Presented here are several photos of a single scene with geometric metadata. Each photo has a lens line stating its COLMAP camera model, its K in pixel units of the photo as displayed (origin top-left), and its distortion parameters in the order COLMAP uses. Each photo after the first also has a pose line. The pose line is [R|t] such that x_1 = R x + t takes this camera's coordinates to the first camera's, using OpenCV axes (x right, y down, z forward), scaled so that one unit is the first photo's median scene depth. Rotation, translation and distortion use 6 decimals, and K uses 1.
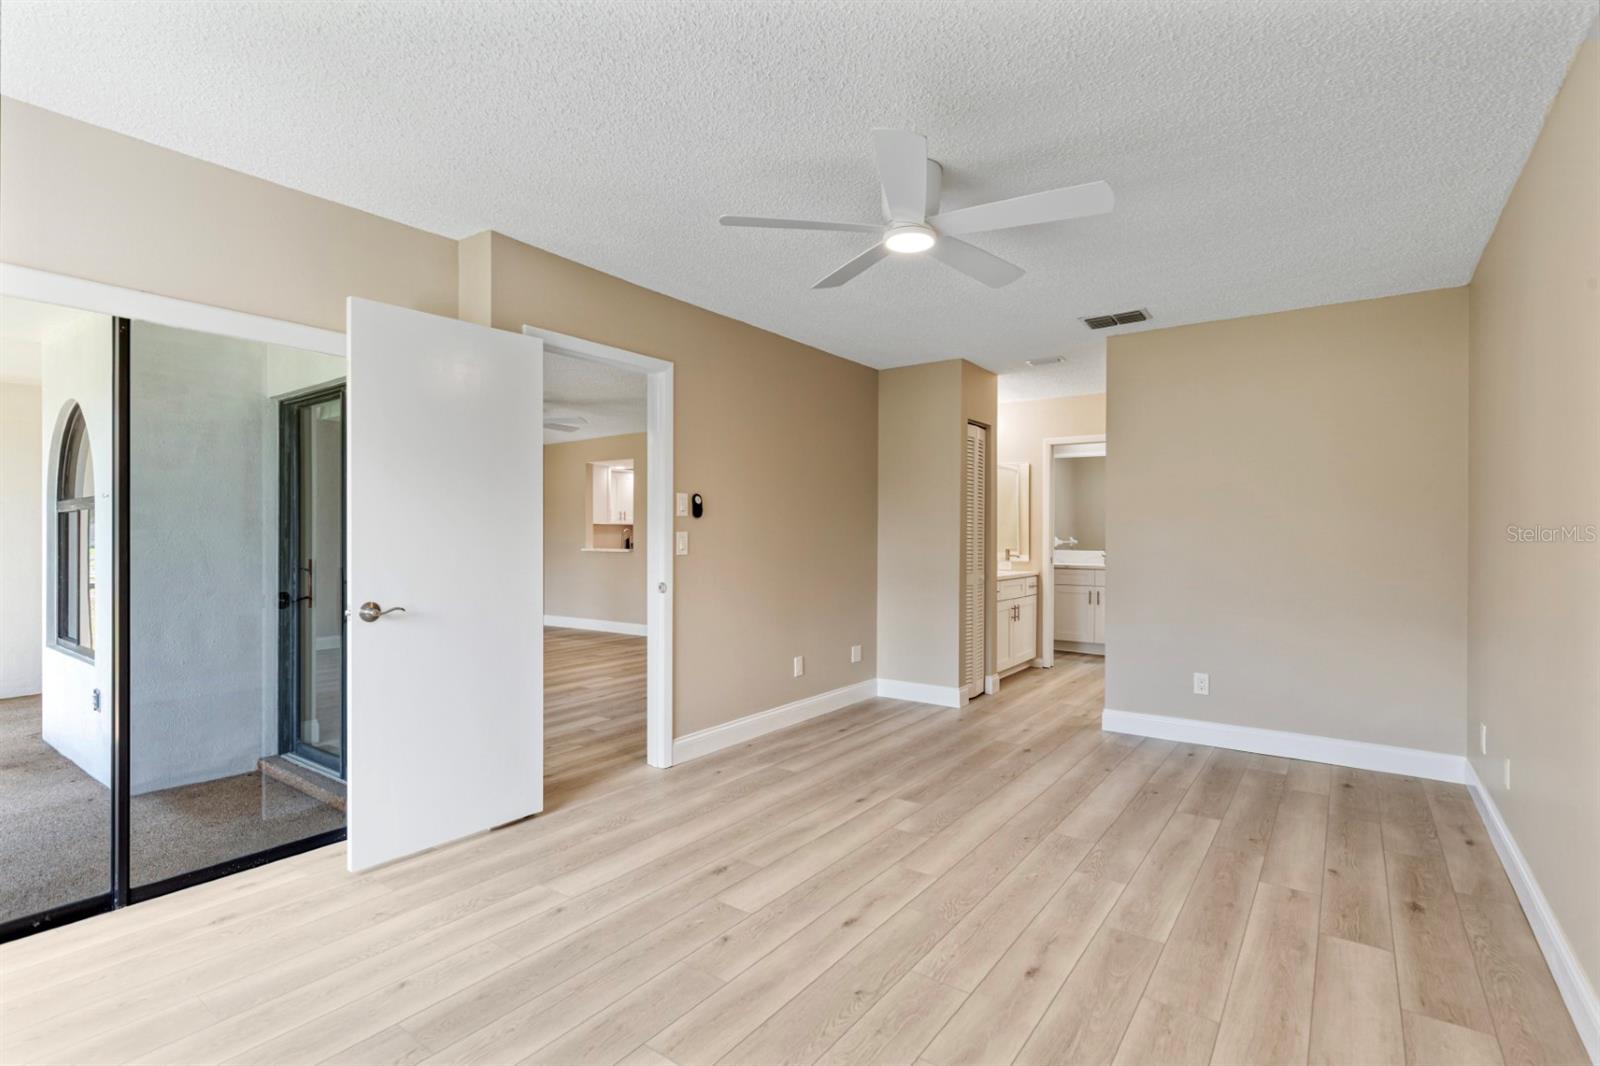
lens RADIAL K [[764.6, 0, 789.1], [0, 764.6, 533.0], [0, 0, 1]] dist [0.001758, -0.000292]
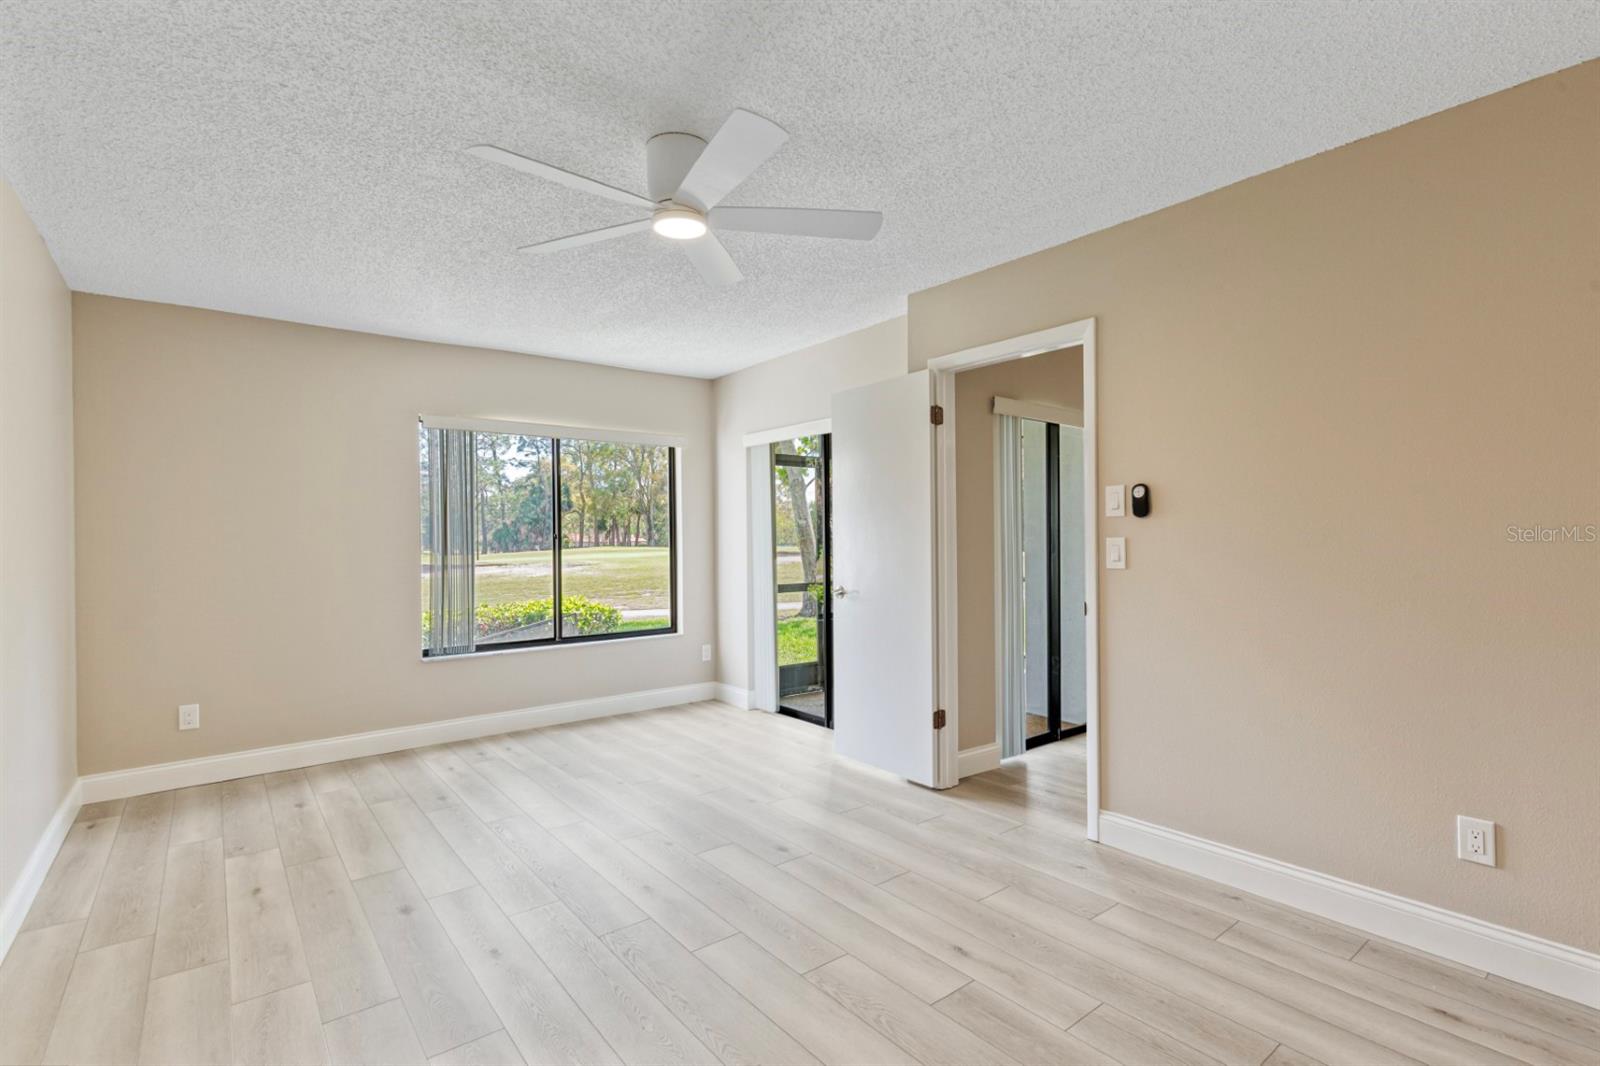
lens RADIAL K [[764.6, 0, 809.5], [0, 764.6, 536.2], [0, 0, 1]] dist [0.001758, -0.000292]
pose [[-0.268549, -0.006013, -0.963247, 0.714524], [0.009769, 0.999912, -0.008966, 0.001113], [0.963217, -0.011817, -0.268466, 0.995653]]
